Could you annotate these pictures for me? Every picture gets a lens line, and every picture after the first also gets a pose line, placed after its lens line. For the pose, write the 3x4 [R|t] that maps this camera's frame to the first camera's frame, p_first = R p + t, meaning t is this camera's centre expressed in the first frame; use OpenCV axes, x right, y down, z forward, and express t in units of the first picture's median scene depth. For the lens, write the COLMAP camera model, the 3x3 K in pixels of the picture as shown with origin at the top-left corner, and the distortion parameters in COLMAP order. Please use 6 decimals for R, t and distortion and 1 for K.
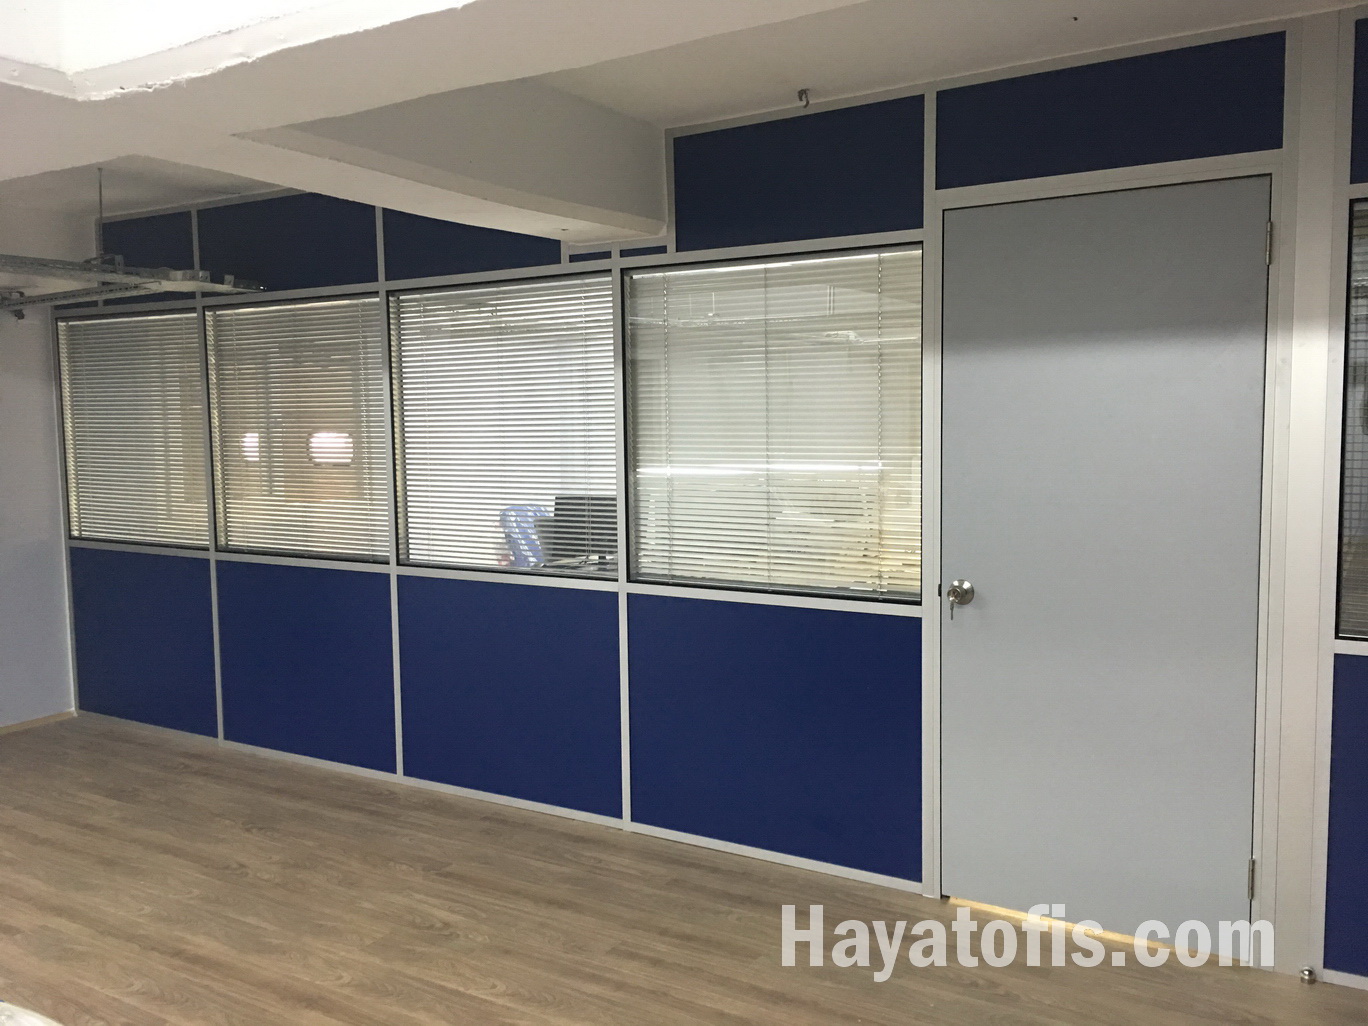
lens RADIAL K [[1085.4, 0, 670.7], [0, 1085.4, 504.6], [0, 0, 1]] dist [0.054037, -0.074320]
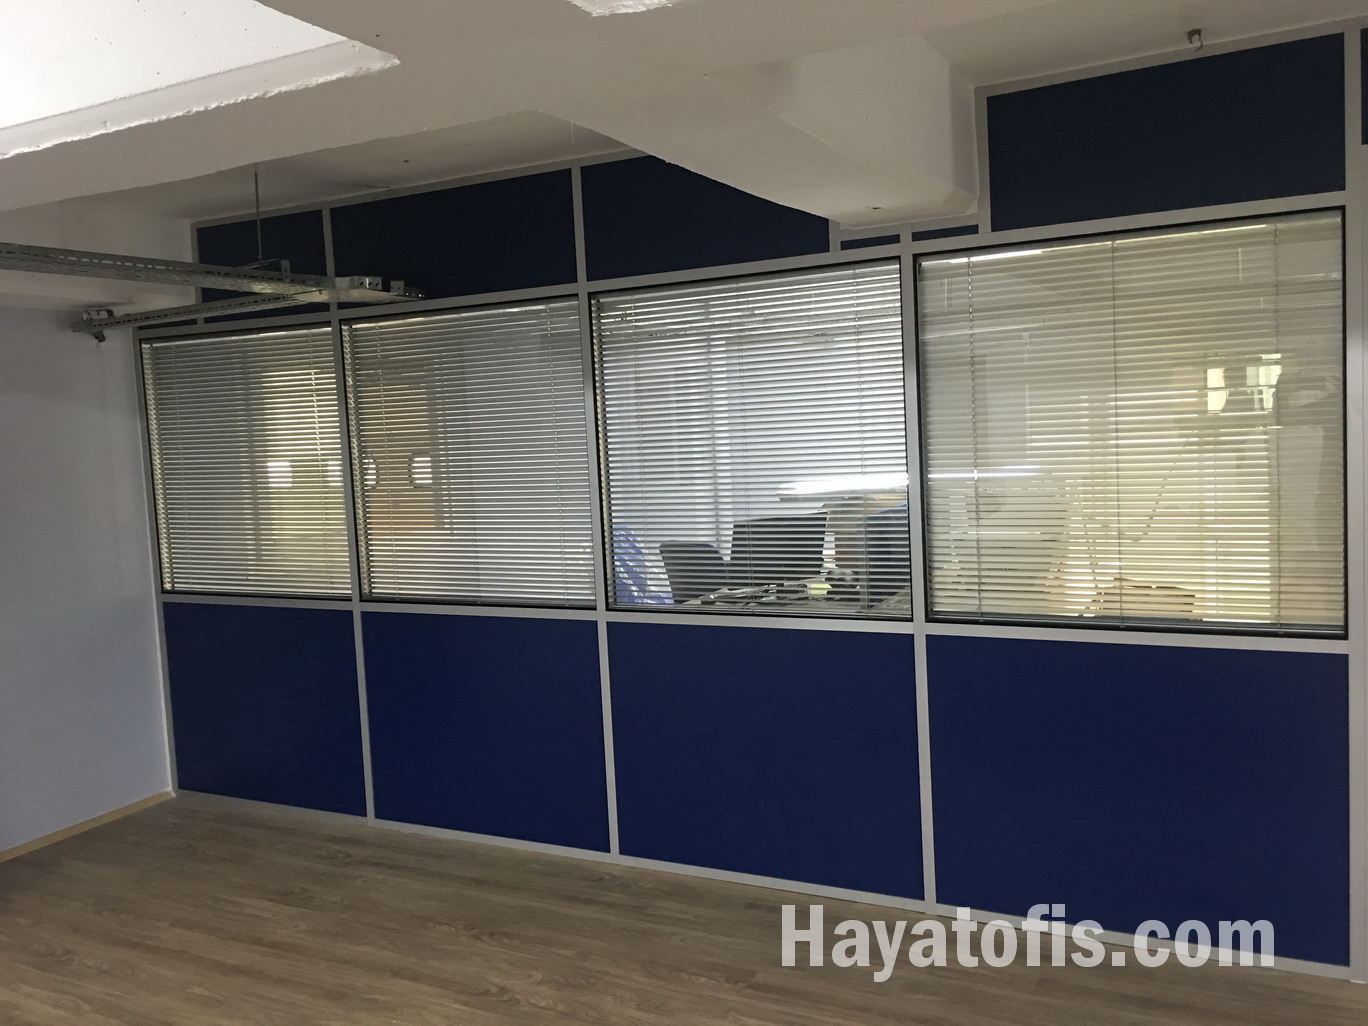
lens RADIAL K [[1085.4, 0, 696.0], [0, 1085.4, 508.9], [0, 0, 1]] dist [0.054037, -0.074320]
pose [[0.997347, -0.035134, 0.063757, -0.232370], [0.036111, 0.999246, -0.014235, -0.009810], [-0.063209, 0.016499, 0.997864, 0.136351]]
